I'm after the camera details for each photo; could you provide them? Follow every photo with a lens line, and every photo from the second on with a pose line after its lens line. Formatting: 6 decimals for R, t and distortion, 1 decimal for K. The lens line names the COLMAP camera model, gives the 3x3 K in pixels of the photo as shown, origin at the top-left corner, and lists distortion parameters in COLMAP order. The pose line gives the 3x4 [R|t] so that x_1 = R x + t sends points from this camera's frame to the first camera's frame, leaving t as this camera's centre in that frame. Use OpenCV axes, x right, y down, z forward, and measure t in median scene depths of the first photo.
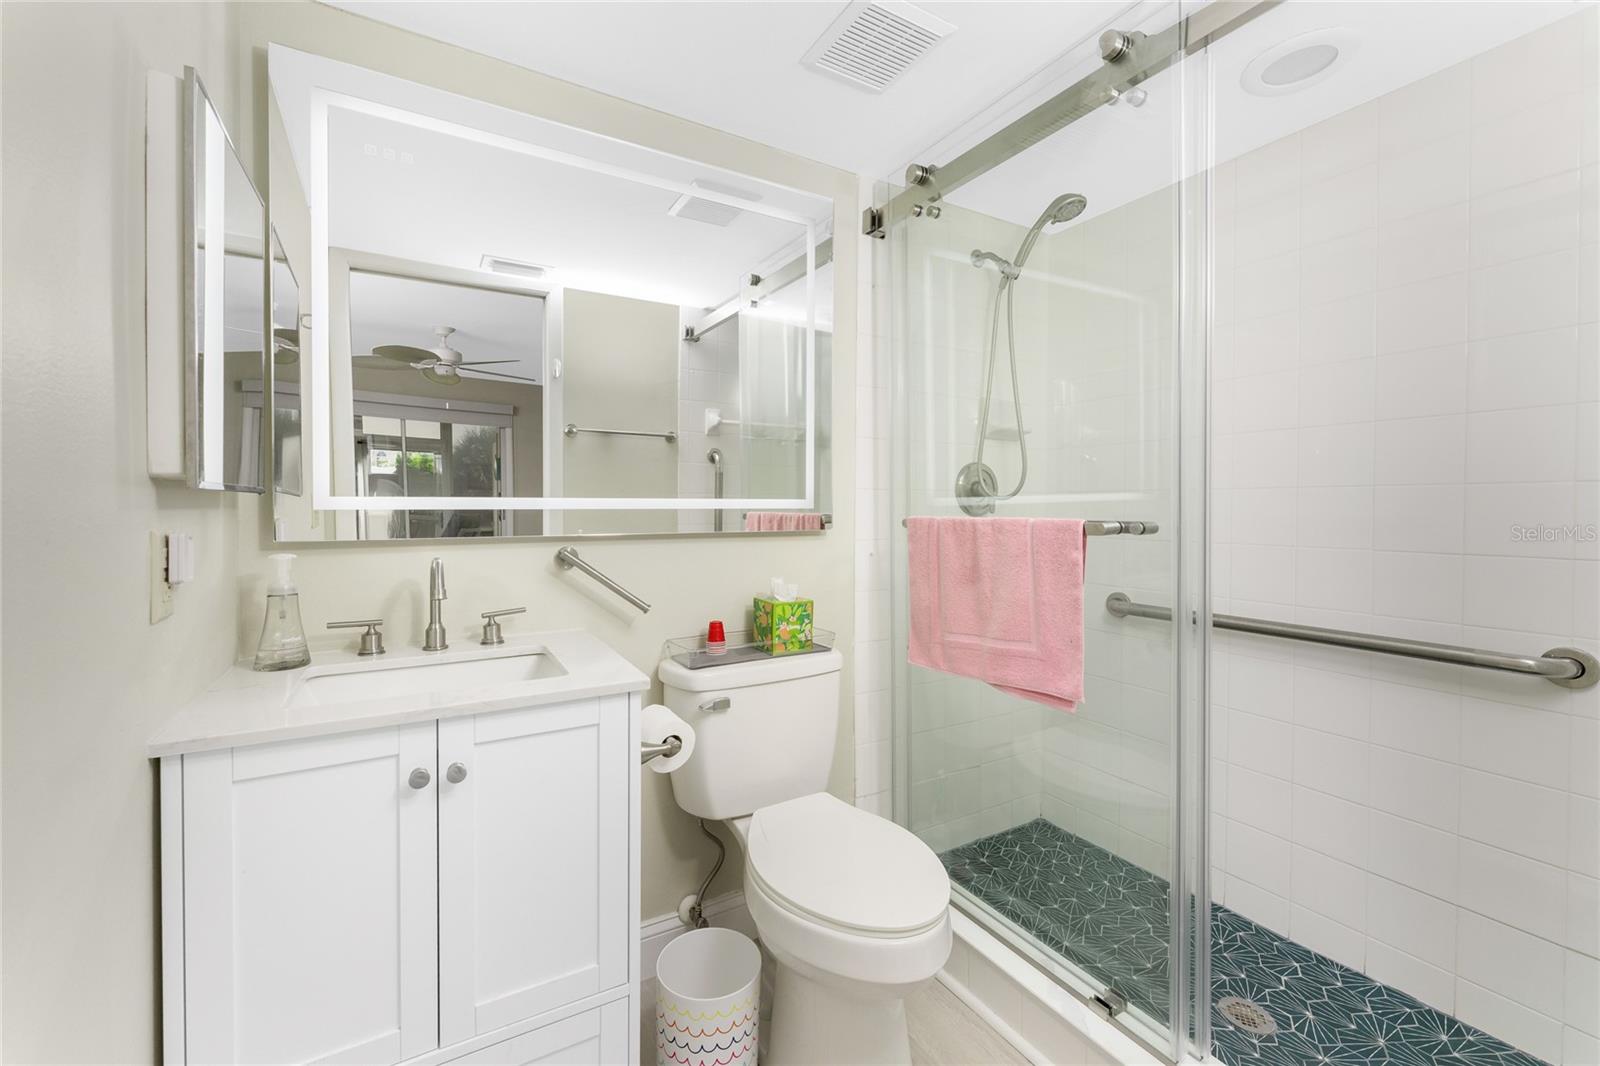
lens RADIAL K [[639.5, 0, 803.3], [0, 639.5, 512.8], [0, 0, 1]] dist [-0.000071, -0.000048]
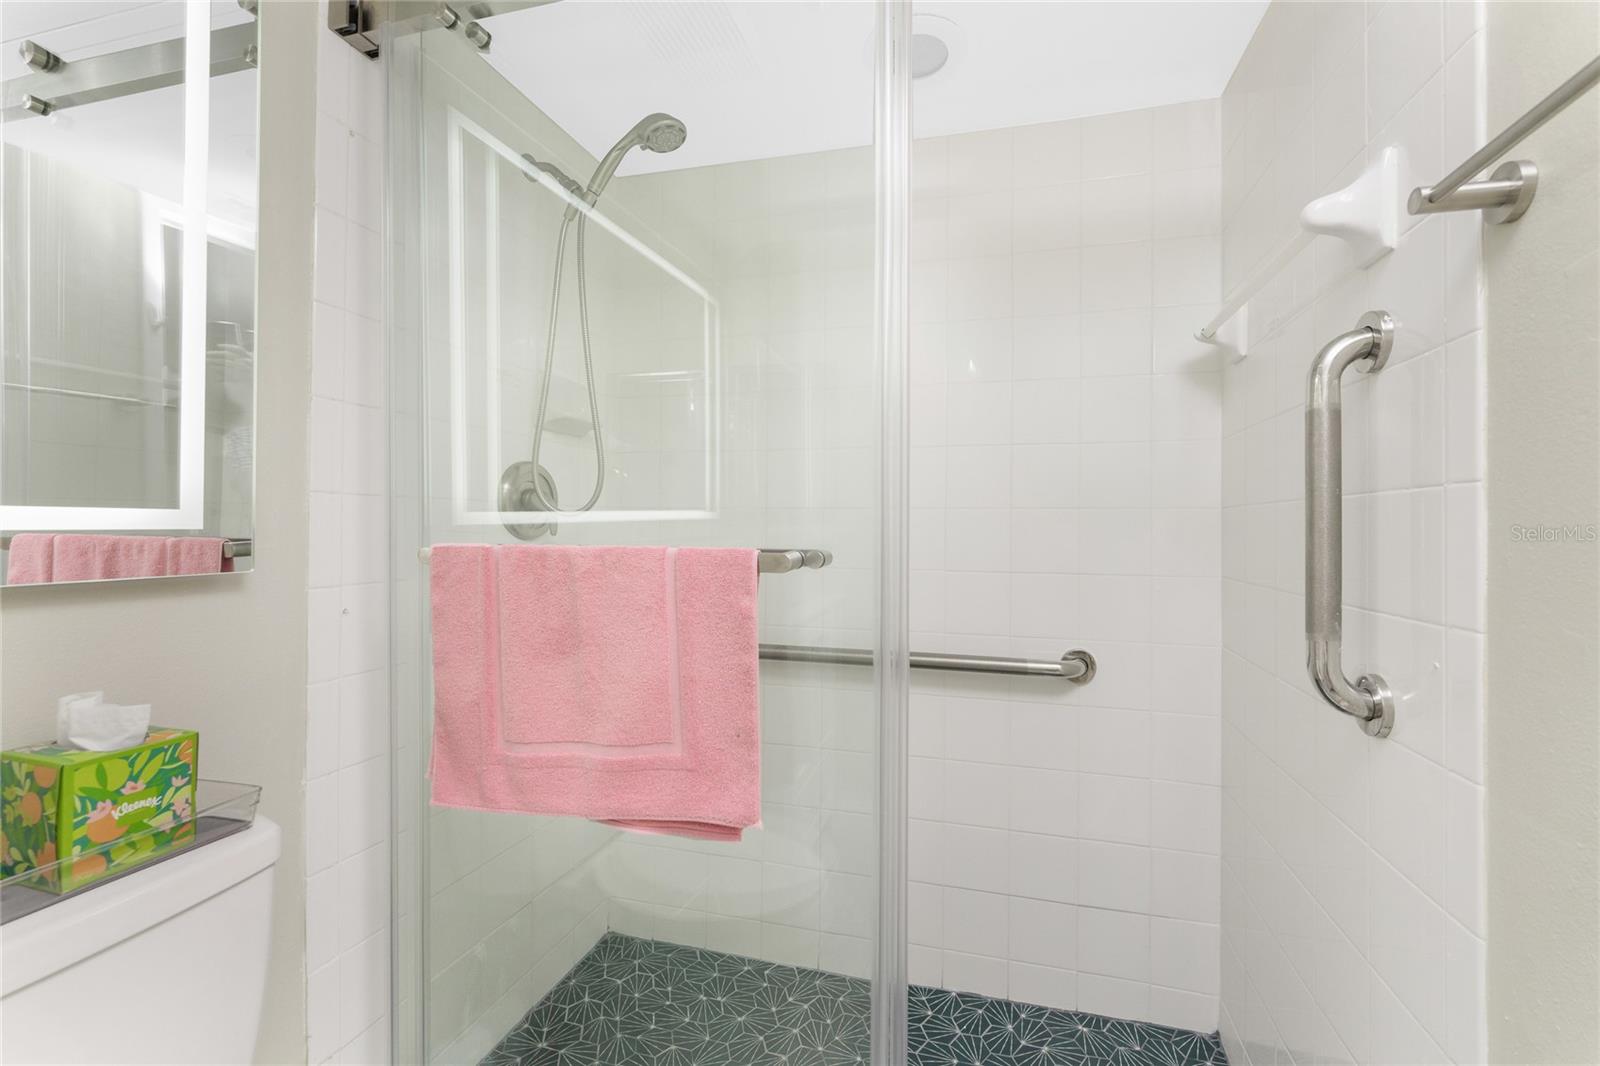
lens RADIAL K [[667.5, 0, 828.1], [0, 667.5, 528.4], [0, 0, 1]] dist [0.000137, -0.000462]
pose [[0.722808, 0.003505, 0.691041, 0.010085], [-0.000357, 0.999989, -0.004698, -0.005116], [-0.691049, 0.003149, 0.722801, 0.345274]]
